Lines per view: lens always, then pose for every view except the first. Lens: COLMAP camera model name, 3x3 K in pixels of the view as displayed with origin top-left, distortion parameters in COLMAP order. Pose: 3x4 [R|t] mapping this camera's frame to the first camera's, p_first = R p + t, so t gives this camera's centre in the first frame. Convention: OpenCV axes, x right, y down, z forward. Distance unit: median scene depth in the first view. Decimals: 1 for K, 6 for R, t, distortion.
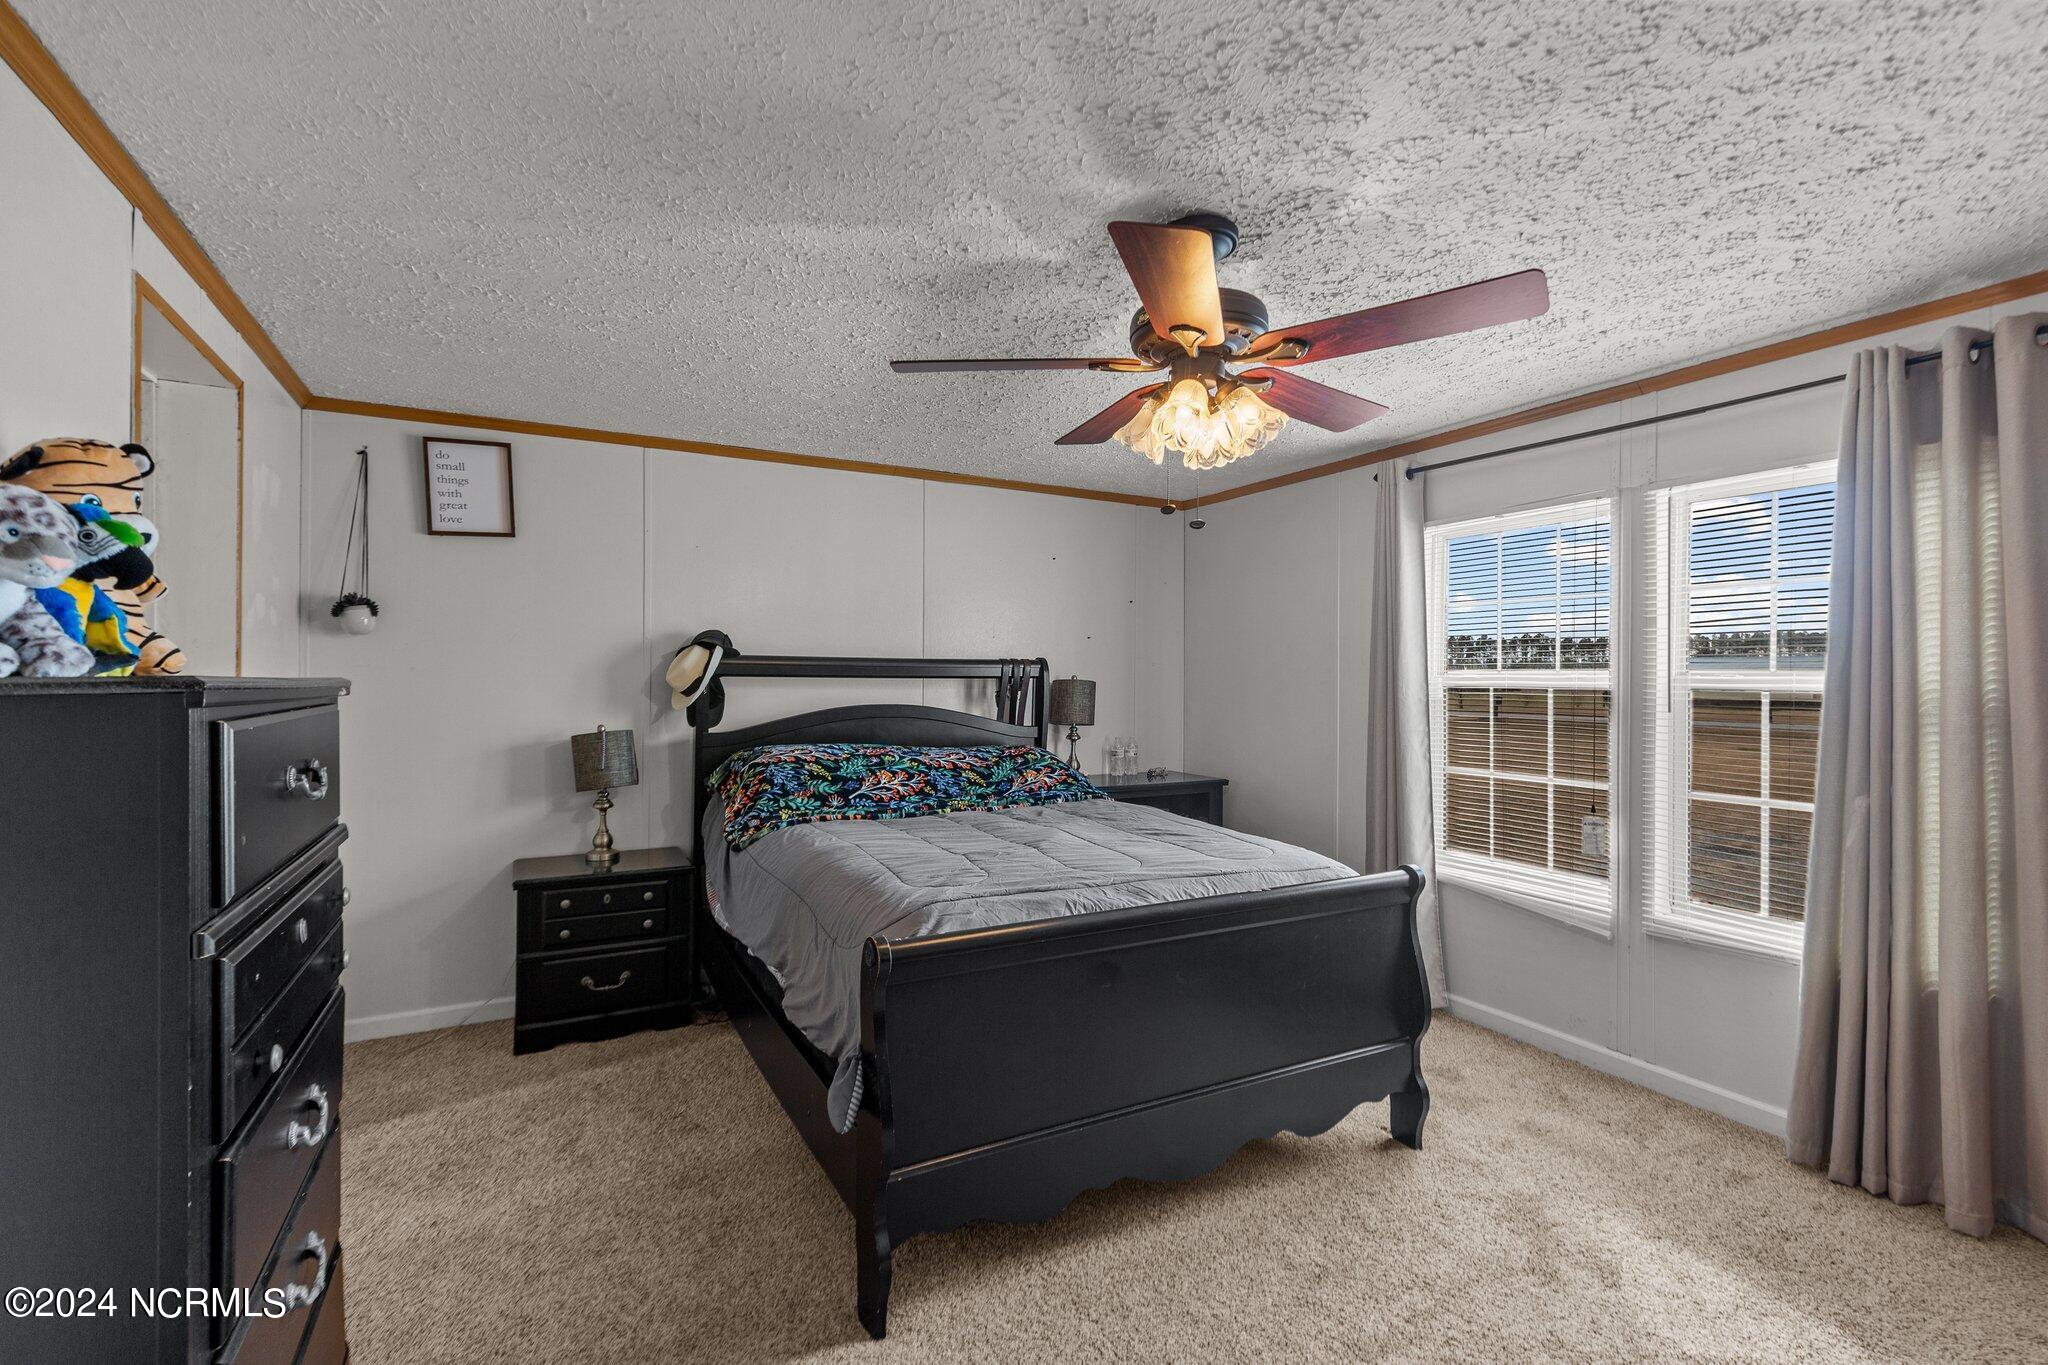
lens RADIAL K [[926.8, 0, 1024.0], [0, 926.8, 682.5], [0, 0, 1]] dist [0.000167, -0.000079]
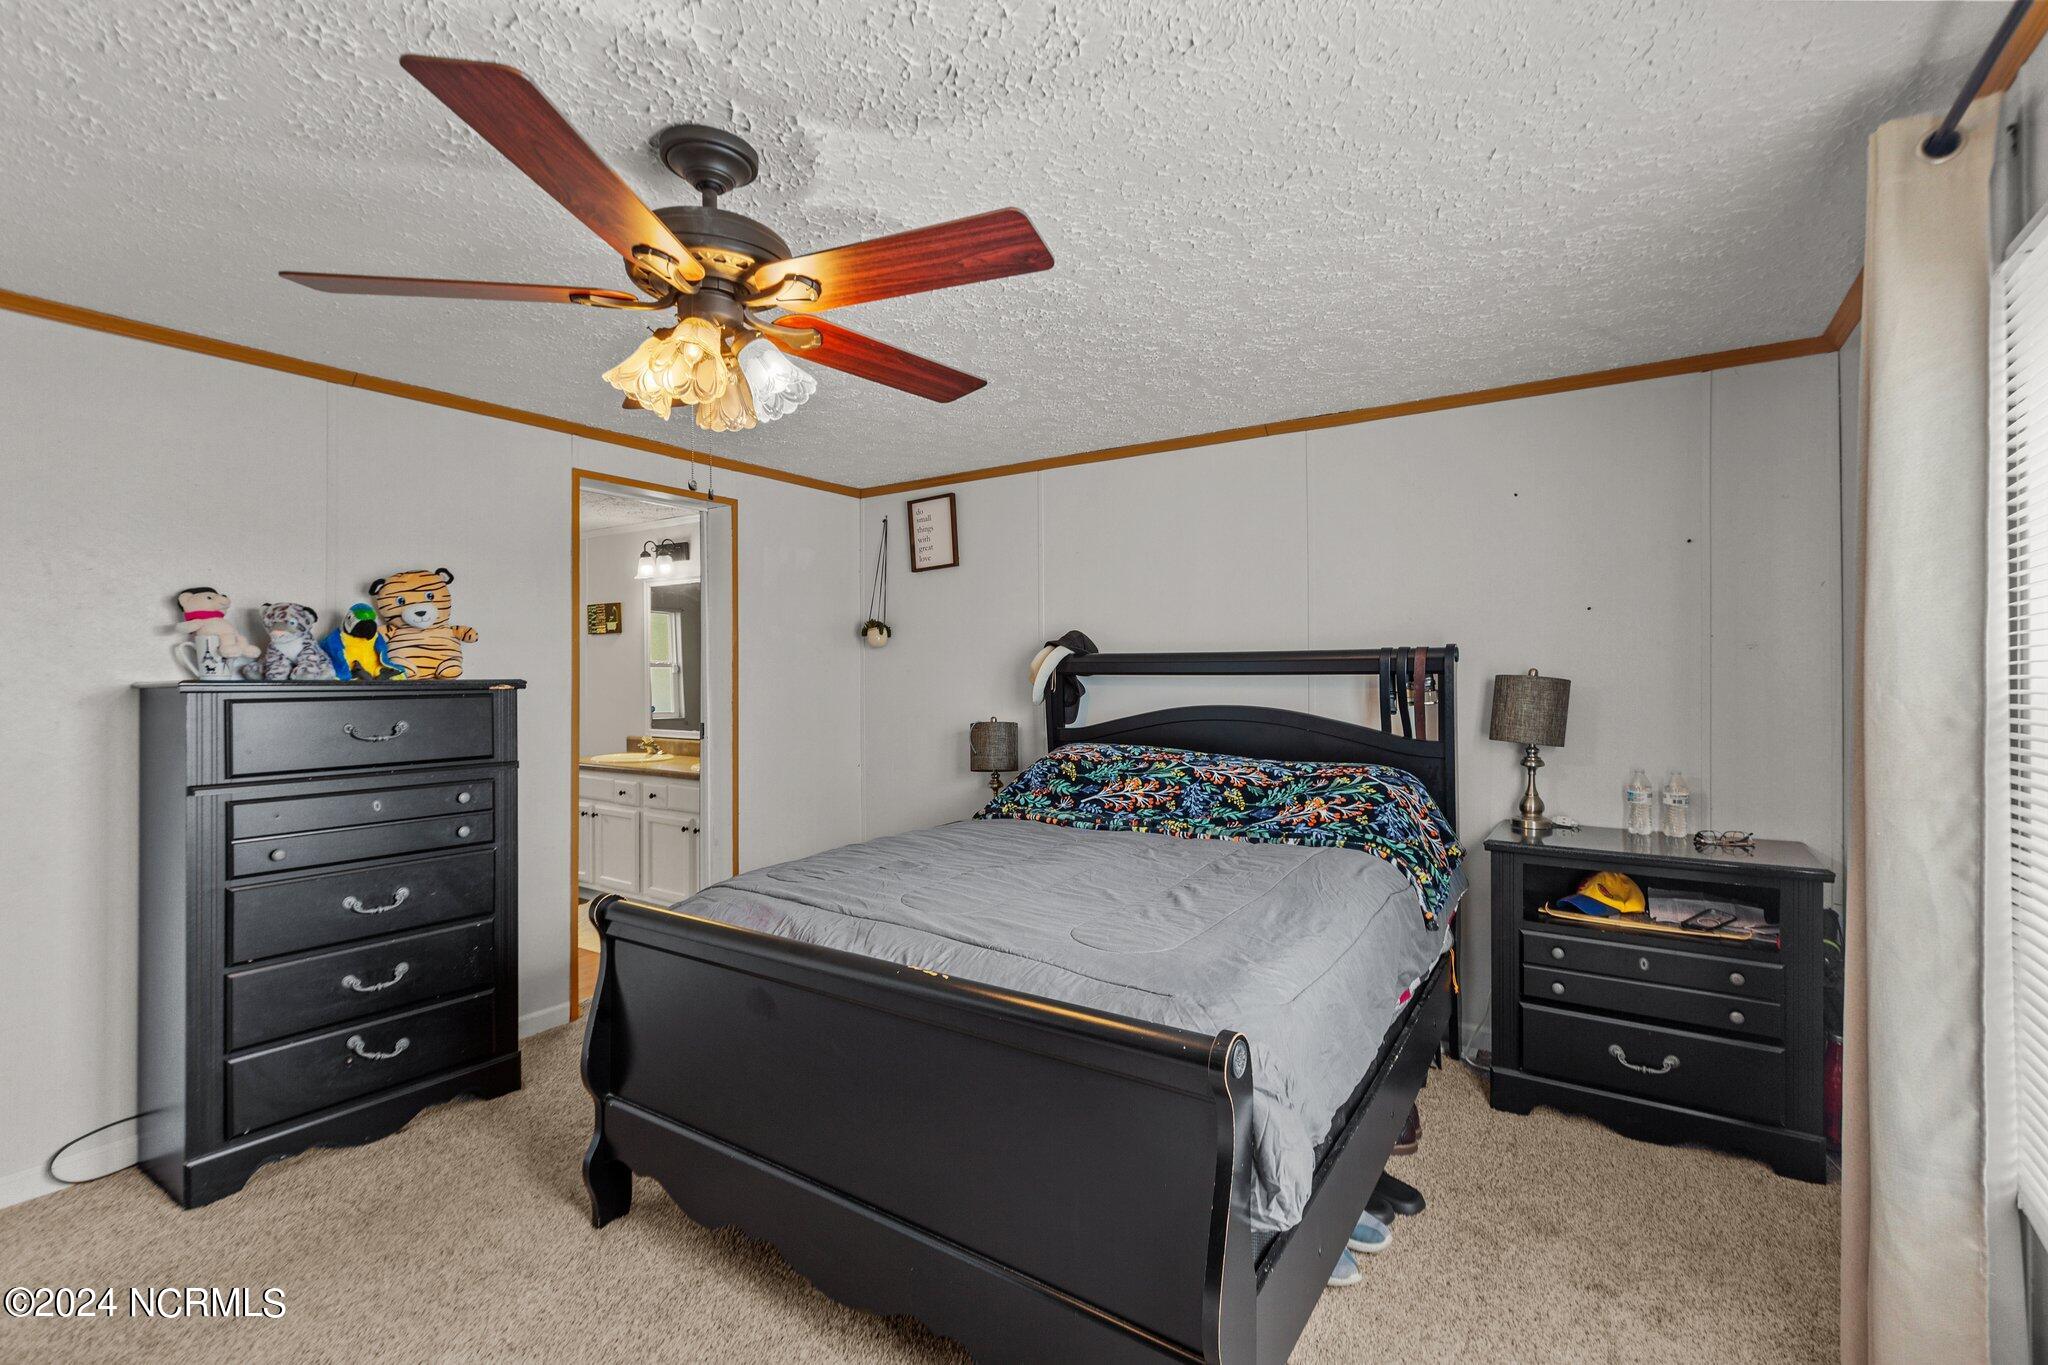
lens RADIAL K [[926.8, 0, 1024.0], [0, 926.8, 682.5], [0, 0, 1]] dist [0.000167, -0.000079]
pose [[0.471594, -0.004971, -0.881802, 0.610241], [-0.004971, 0.999953, -0.008296, 0.011215], [0.881802, 0.008295, 0.471547, 0.495893]]
